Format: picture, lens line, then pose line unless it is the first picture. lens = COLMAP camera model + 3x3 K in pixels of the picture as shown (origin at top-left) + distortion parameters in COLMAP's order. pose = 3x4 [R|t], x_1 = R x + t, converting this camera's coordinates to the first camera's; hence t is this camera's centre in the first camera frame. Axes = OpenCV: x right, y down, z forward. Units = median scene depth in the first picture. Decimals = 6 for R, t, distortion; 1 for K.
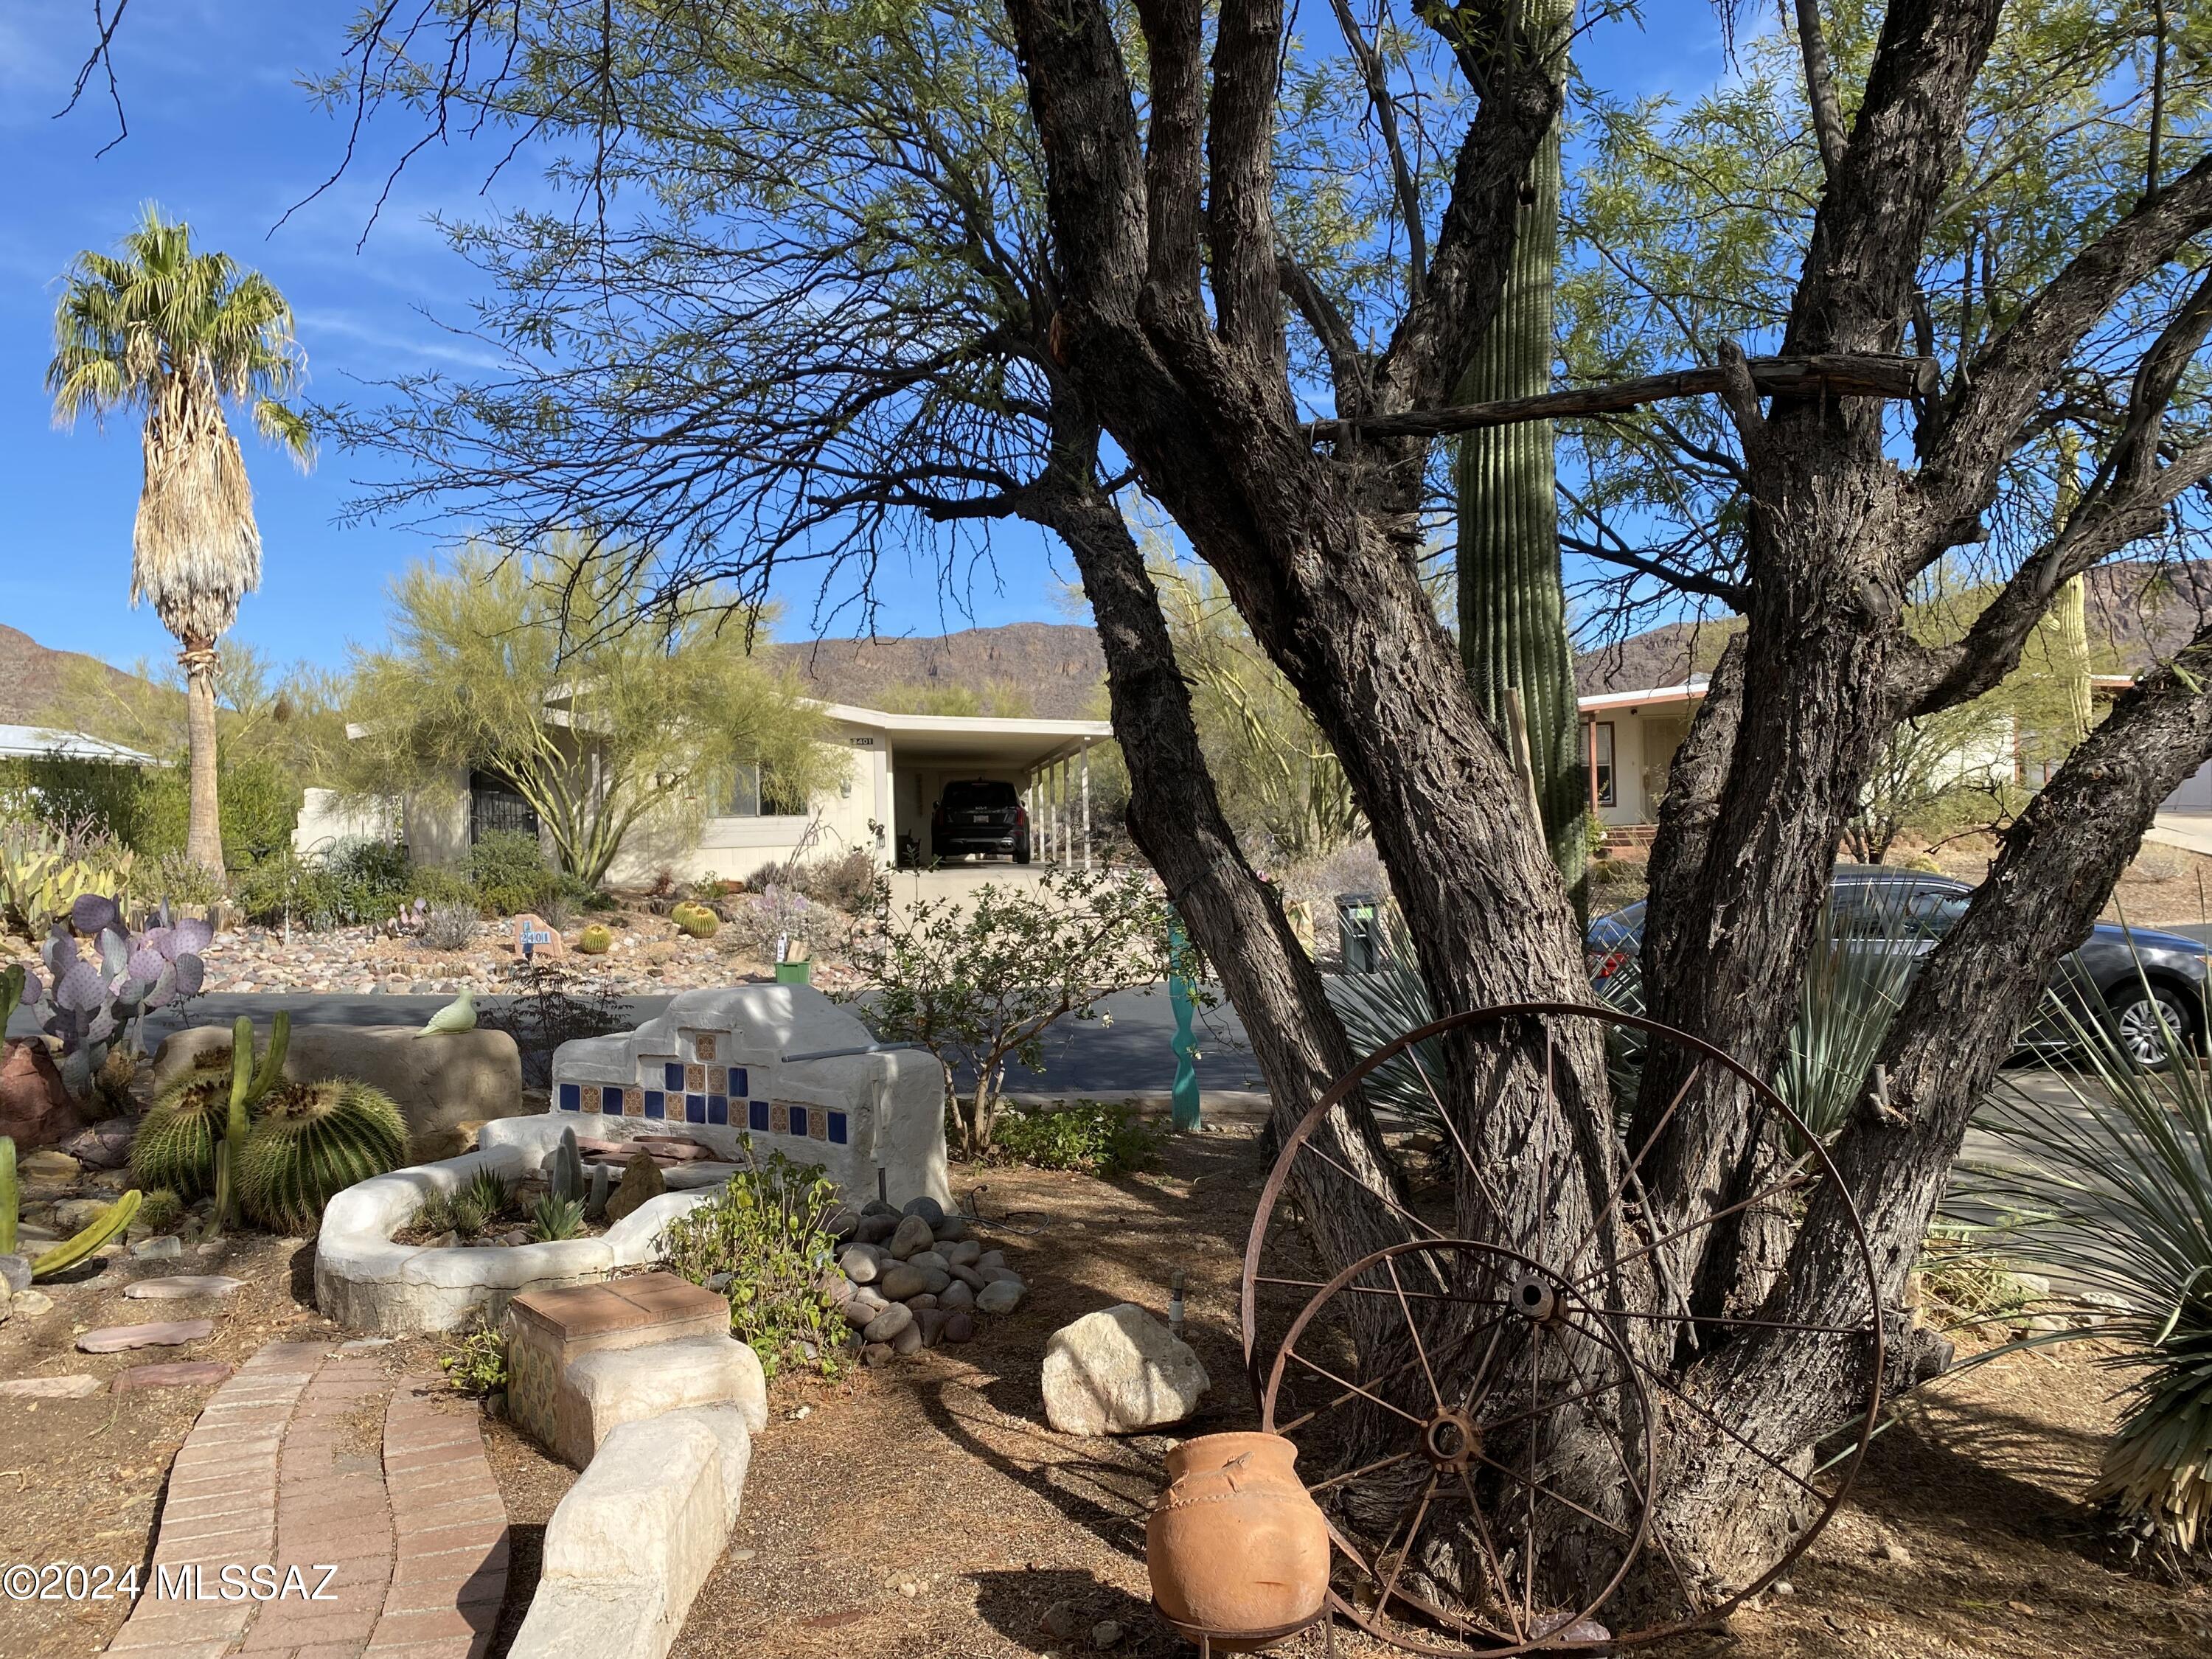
lens RADIAL K [[1681.7, 0, 1102.1], [0, 1681.7, 839.3], [0, 0, 1]] dist [0.048531, -0.063221]
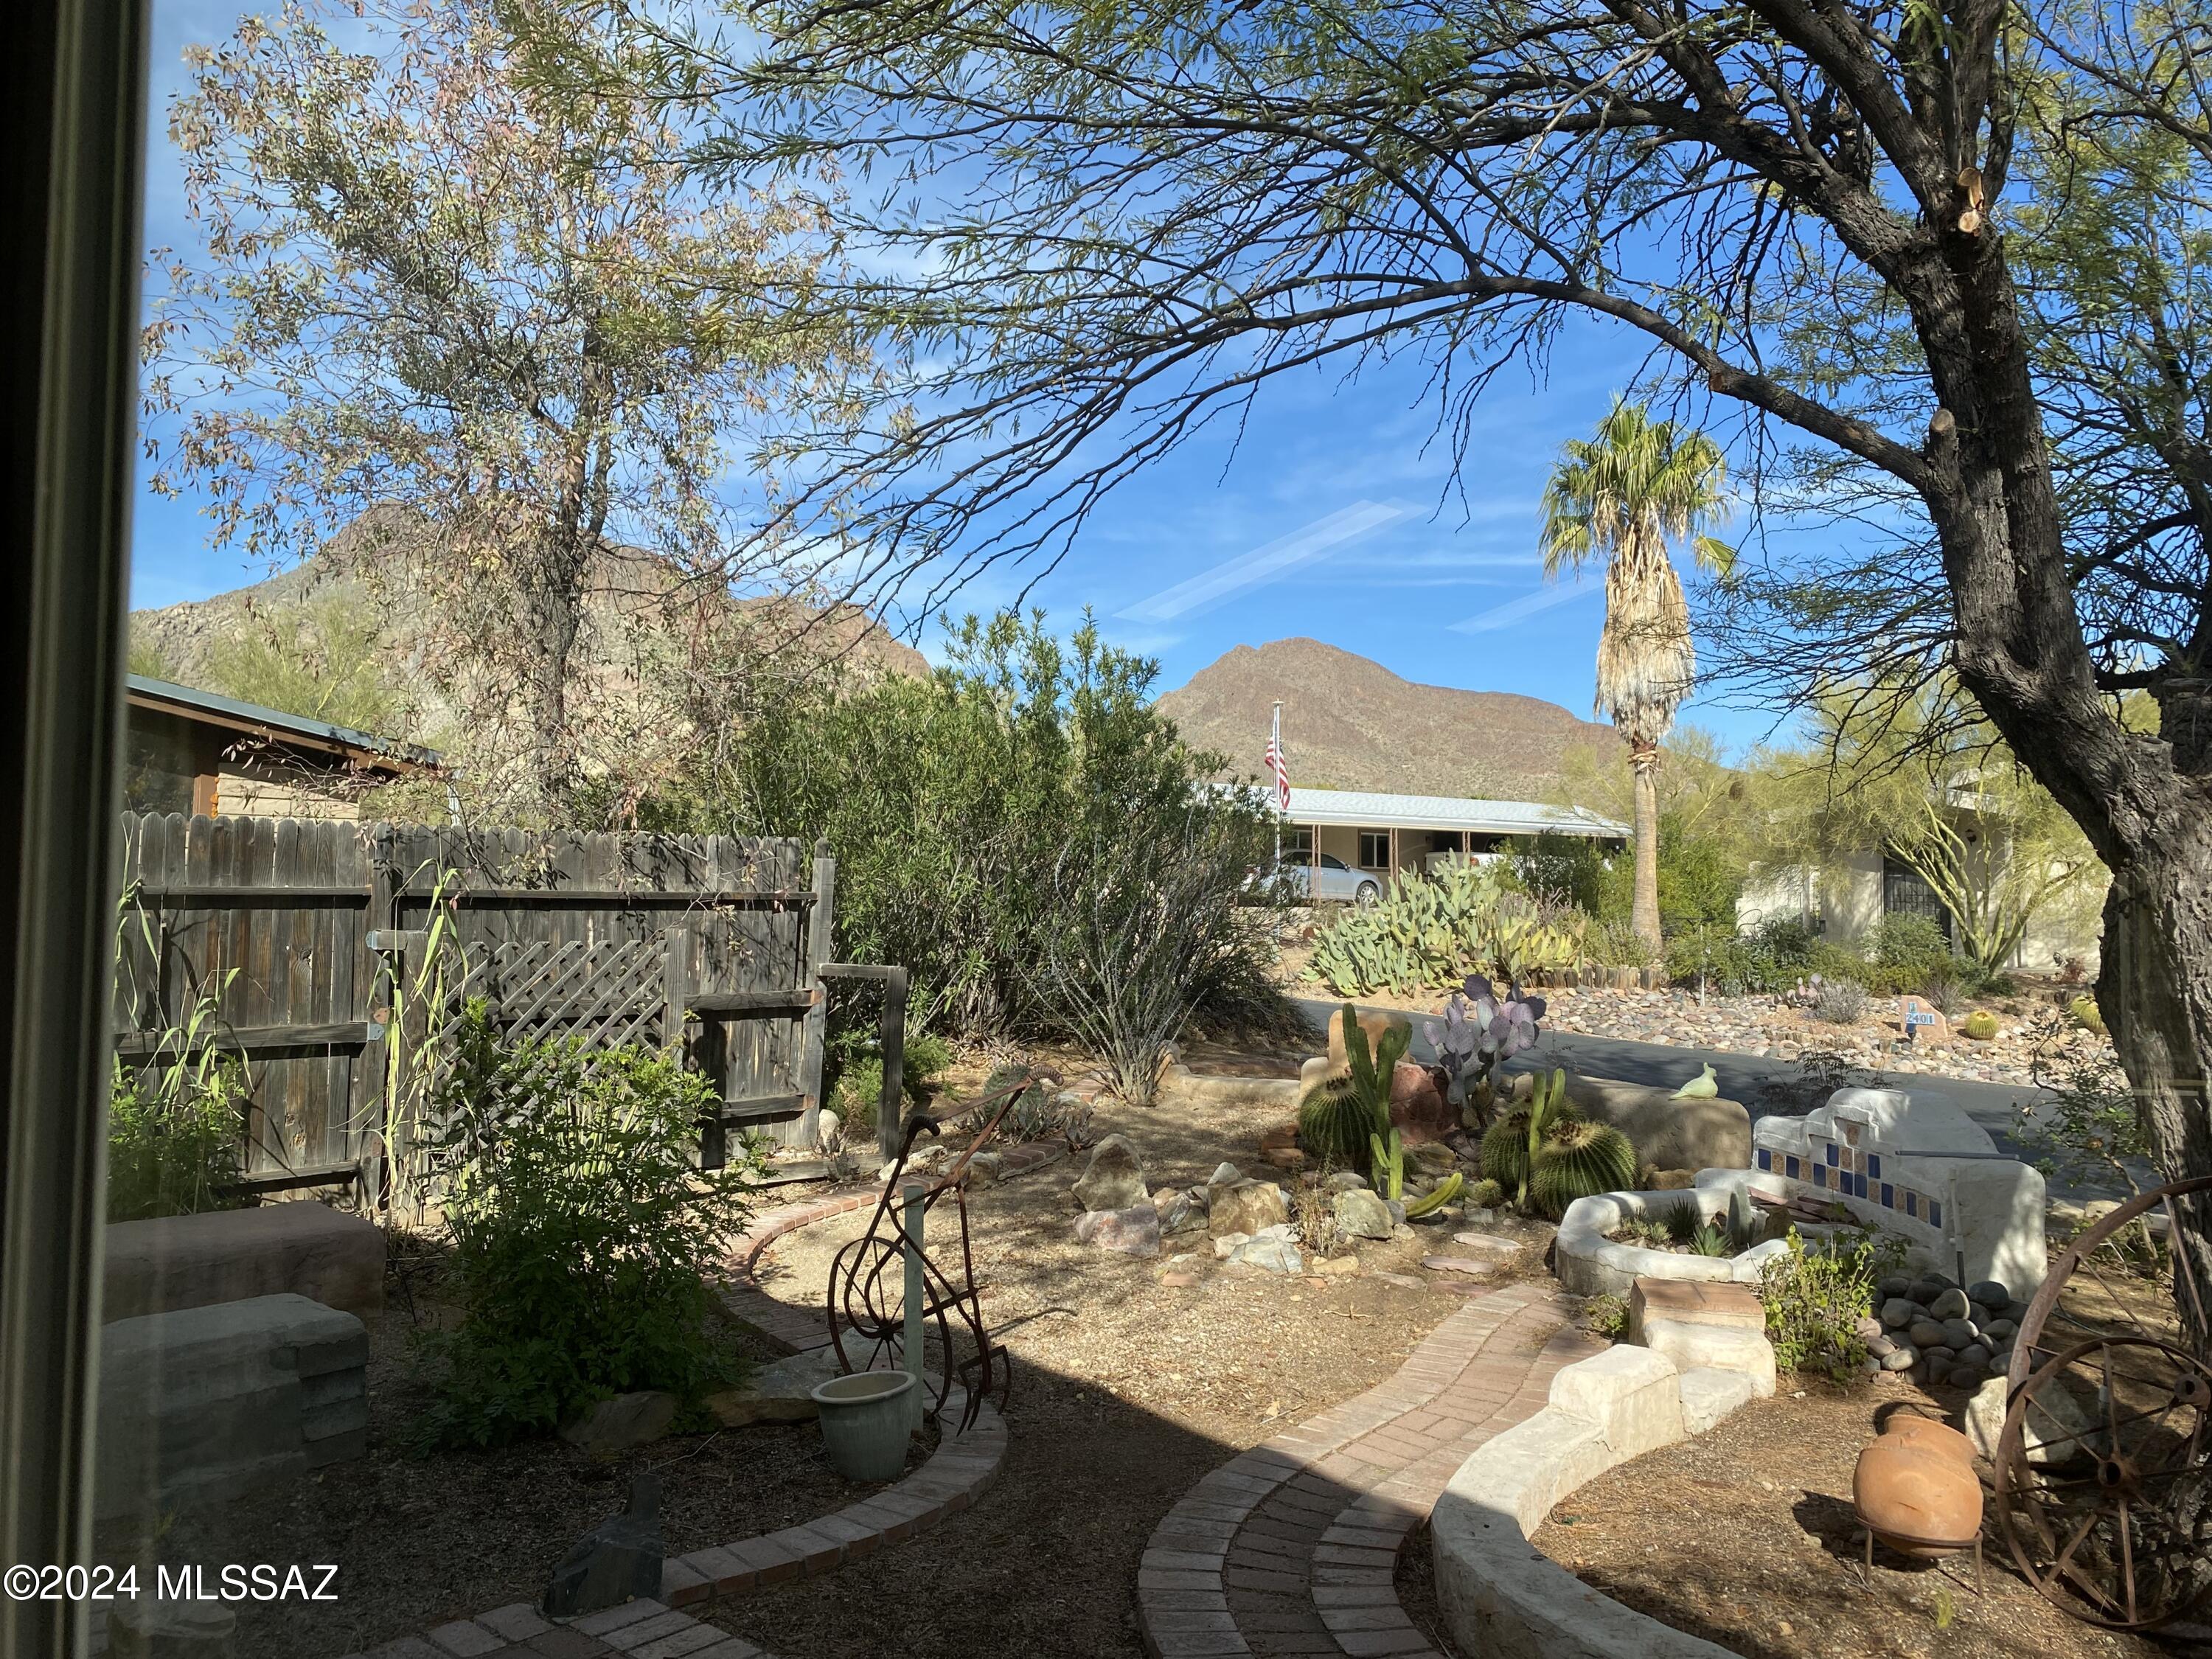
lens RADIAL K [[1681.7, 0, 1093.8], [0, 1681.7, 819.5], [0, 0, 1]] dist [0.048531, -0.063221]
pose [[0.667459, -0.003358, -0.744639, 0.581821], [-0.028727, 0.999129, -0.030255, -0.102297], [0.744092, 0.041585, 0.666781, -0.493938]]
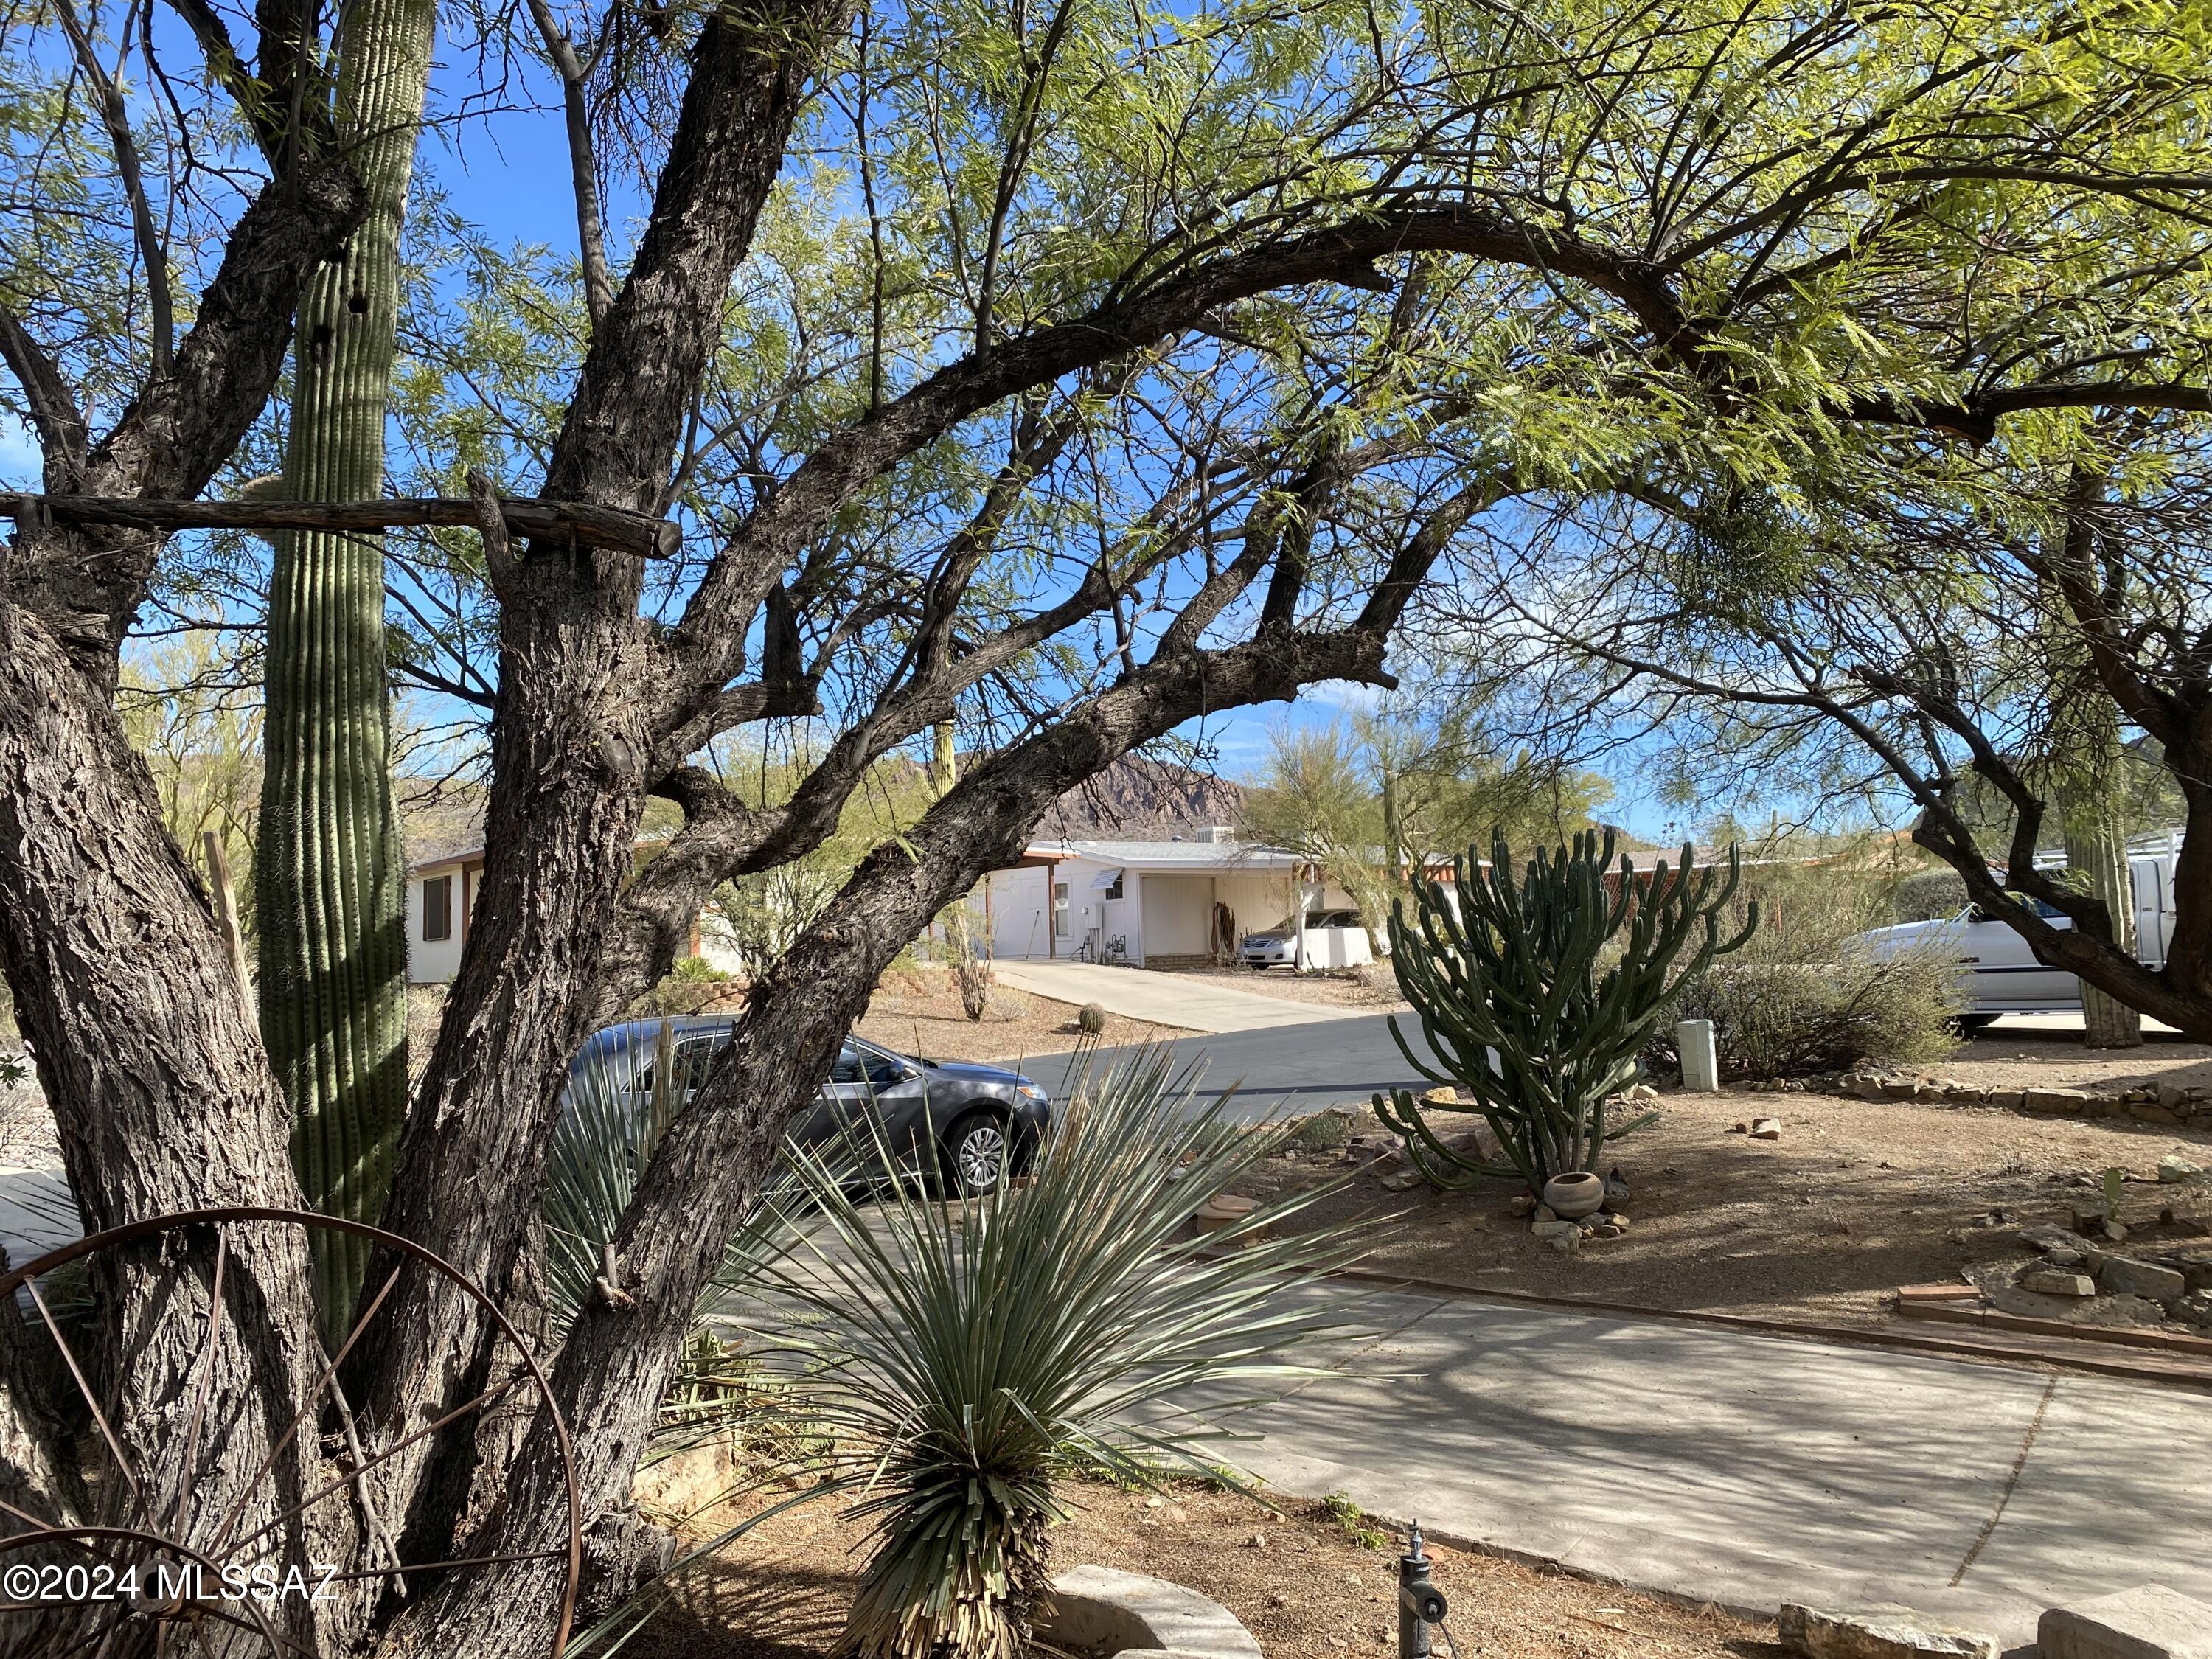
lens RADIAL K [[1681.7, 0, 1125.6], [0, 1681.7, 820.8], [0, 0, 1]] dist [0.048531, -0.063221]
pose [[0.815573, 0.047118, 0.576733, 0.125295], [0.010022, 0.995380, -0.095493, -0.008281], [-0.578568, 0.083661, 0.811332, 0.043336]]
